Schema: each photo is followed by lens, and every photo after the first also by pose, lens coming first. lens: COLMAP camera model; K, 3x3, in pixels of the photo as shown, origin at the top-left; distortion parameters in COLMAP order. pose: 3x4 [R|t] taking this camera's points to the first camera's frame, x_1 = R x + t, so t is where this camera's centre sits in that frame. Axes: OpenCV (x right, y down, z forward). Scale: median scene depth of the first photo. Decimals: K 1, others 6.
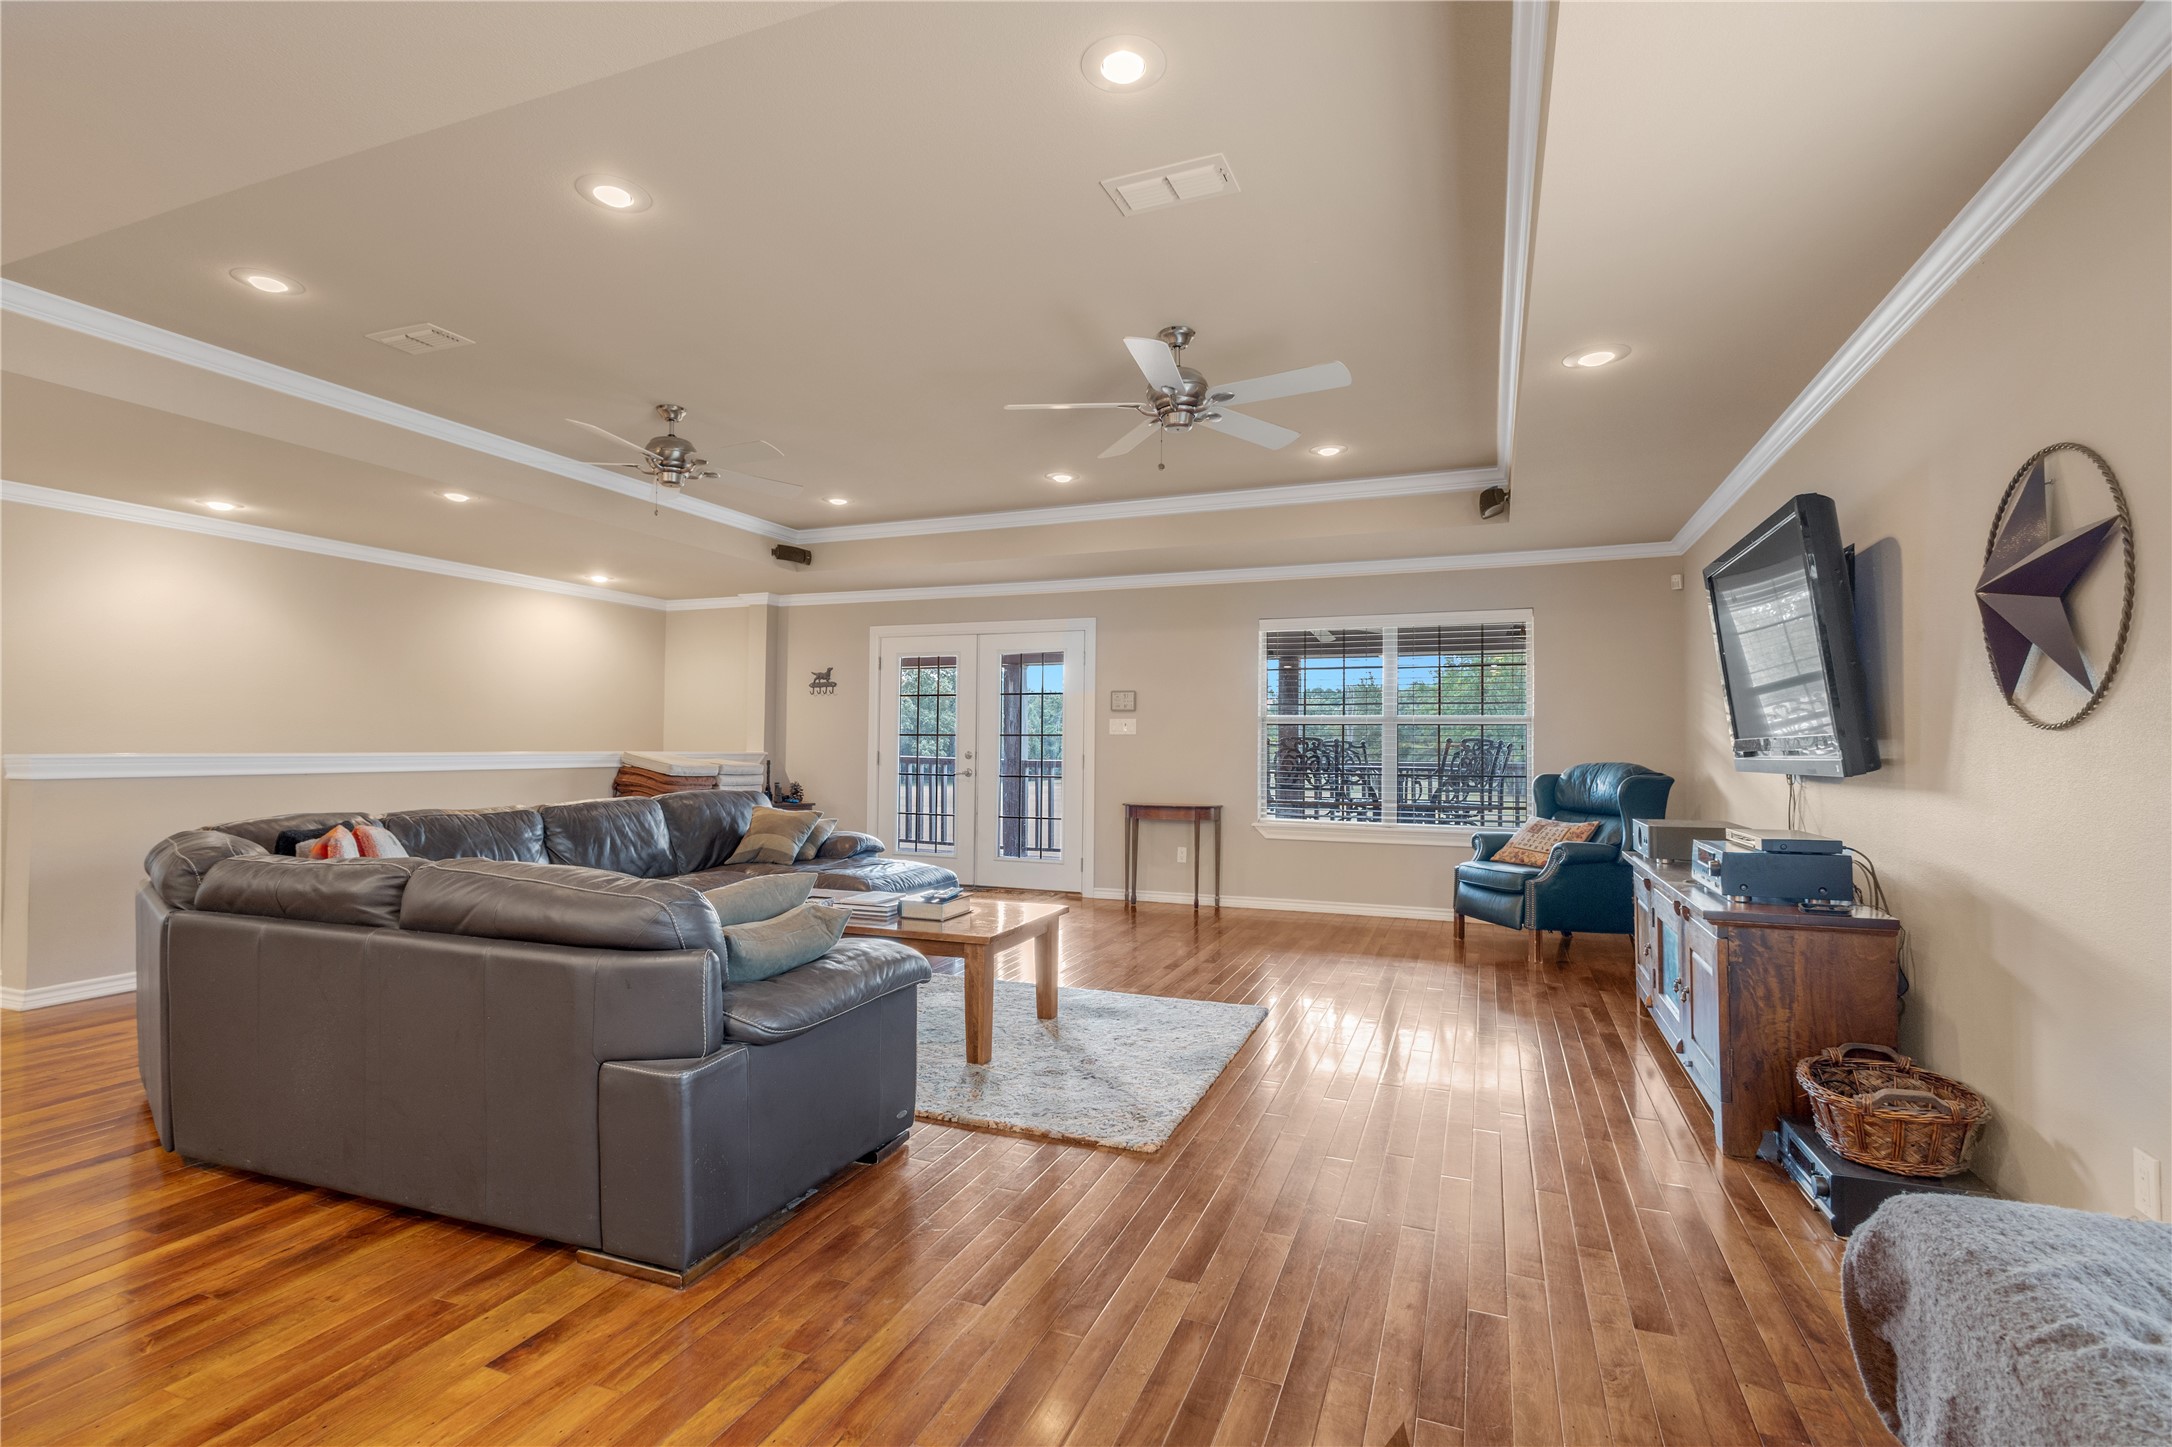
lens RADIAL K [[990.0, 0, 1078.8], [0, 990.0, 751.9], [0, 0, 1]] dist [0.002210, -0.000226]
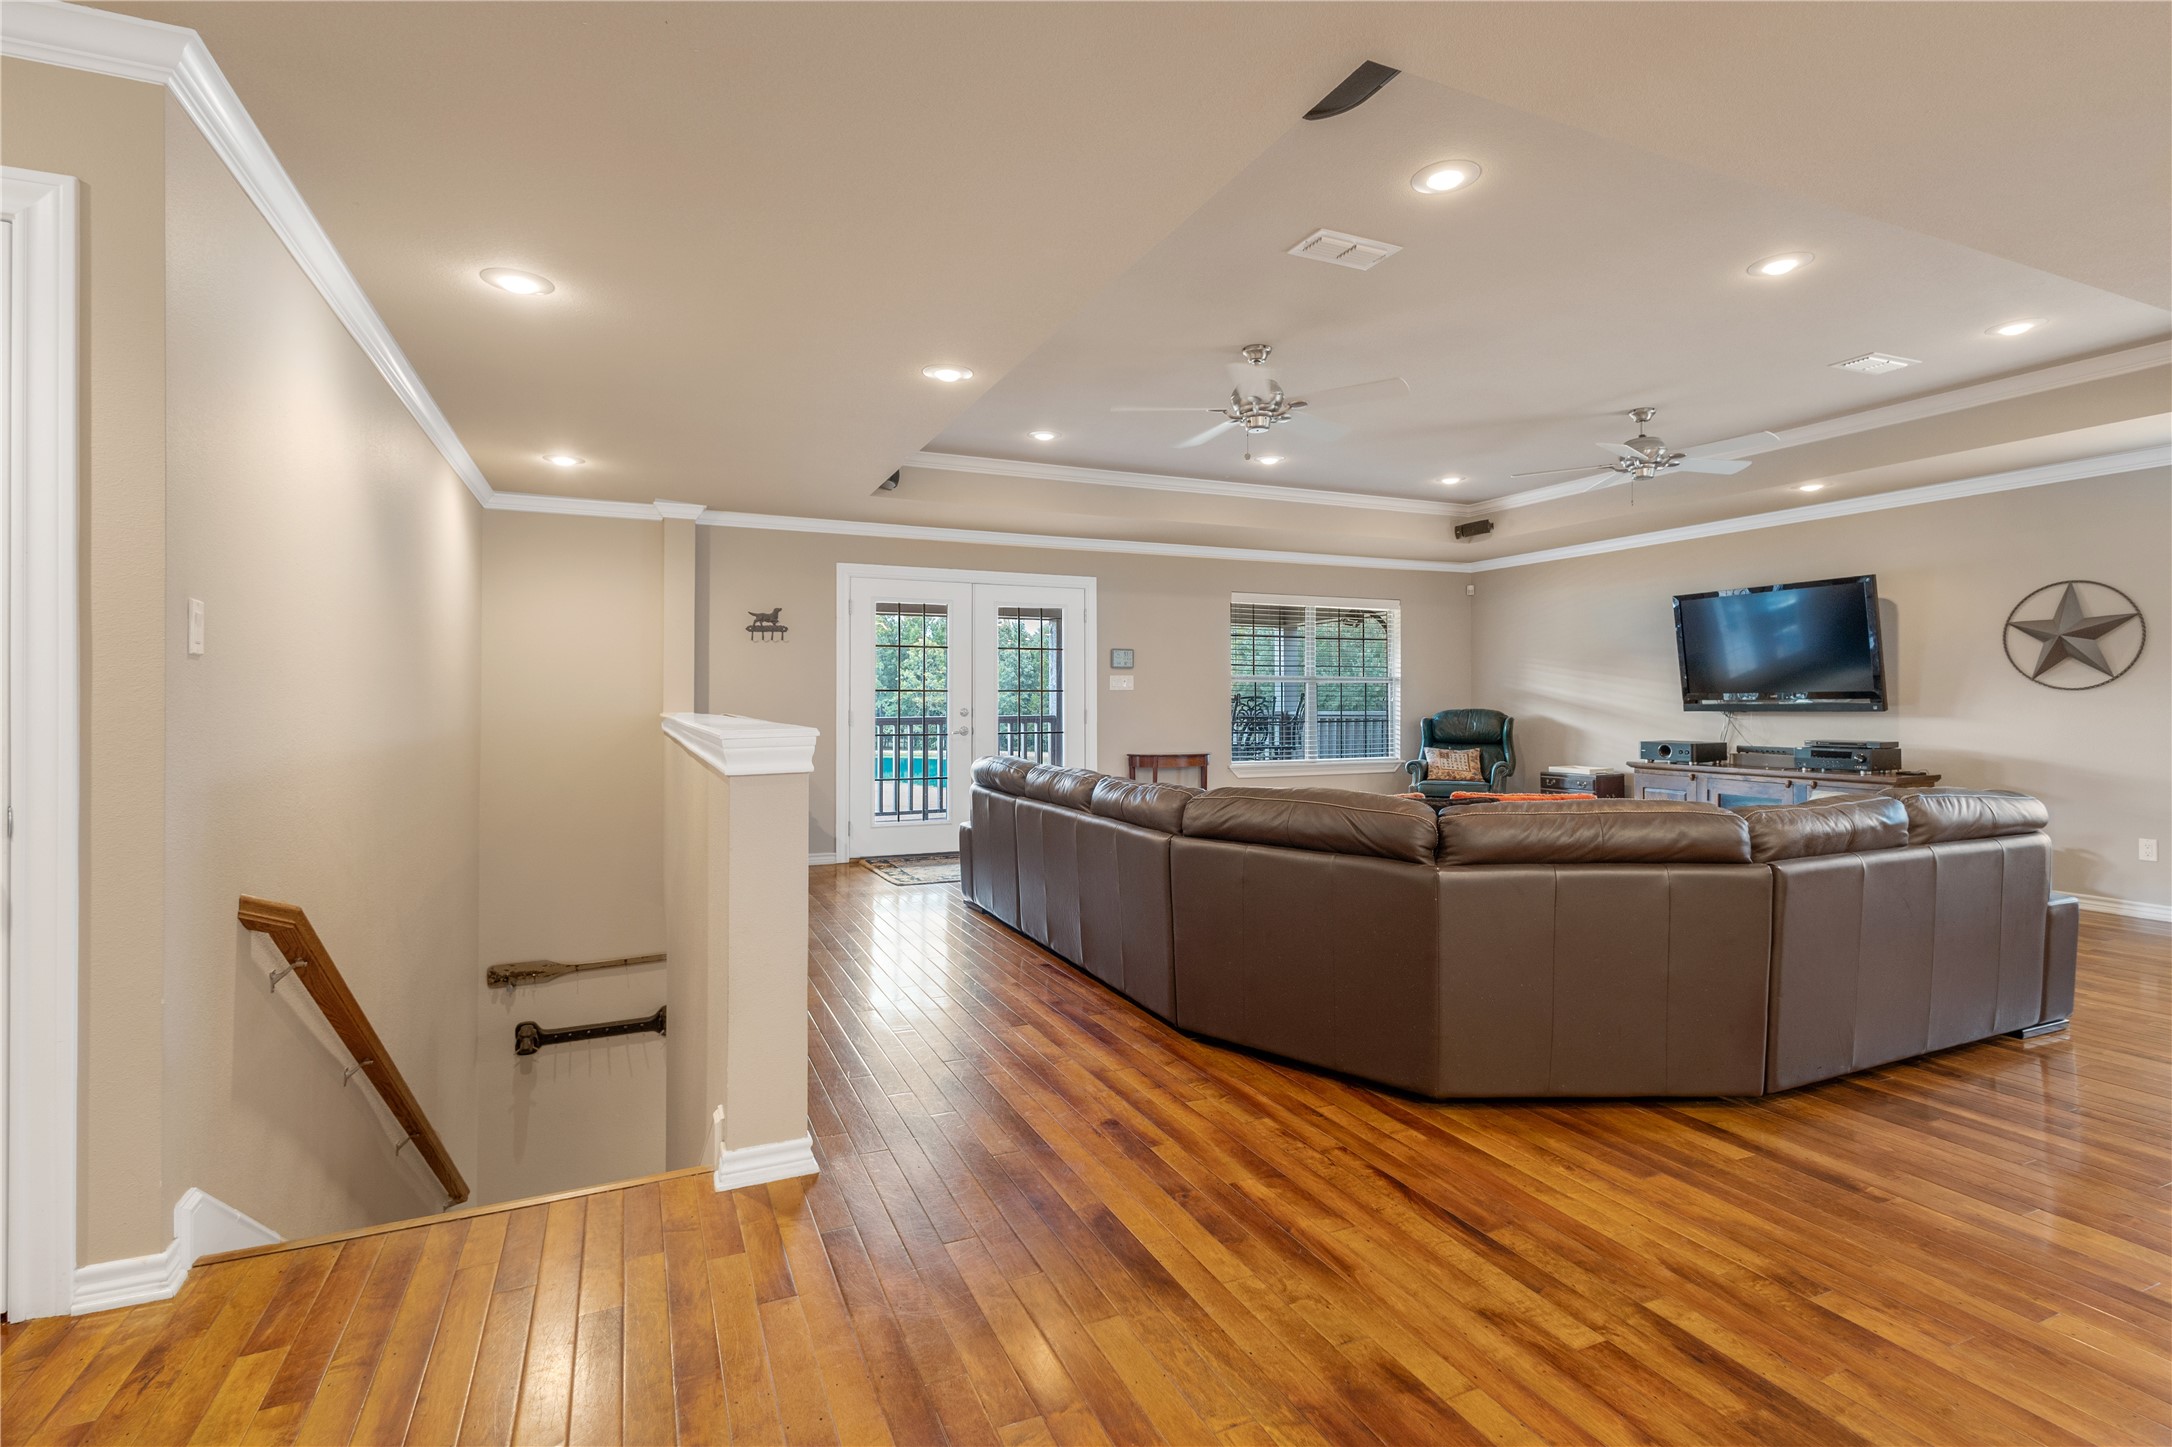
lens RADIAL K [[1018.8, 0, 1063.8], [0, 1018.8, 722.7], [0, 0, 1]] dist [0.001760, -0.001194]
pose [[0.709777, -0.022102, 0.704079, -0.769577], [0.011013, 0.999734, 0.020282, -0.005564], [-0.704340, -0.006642, 0.709832, 0.269313]]
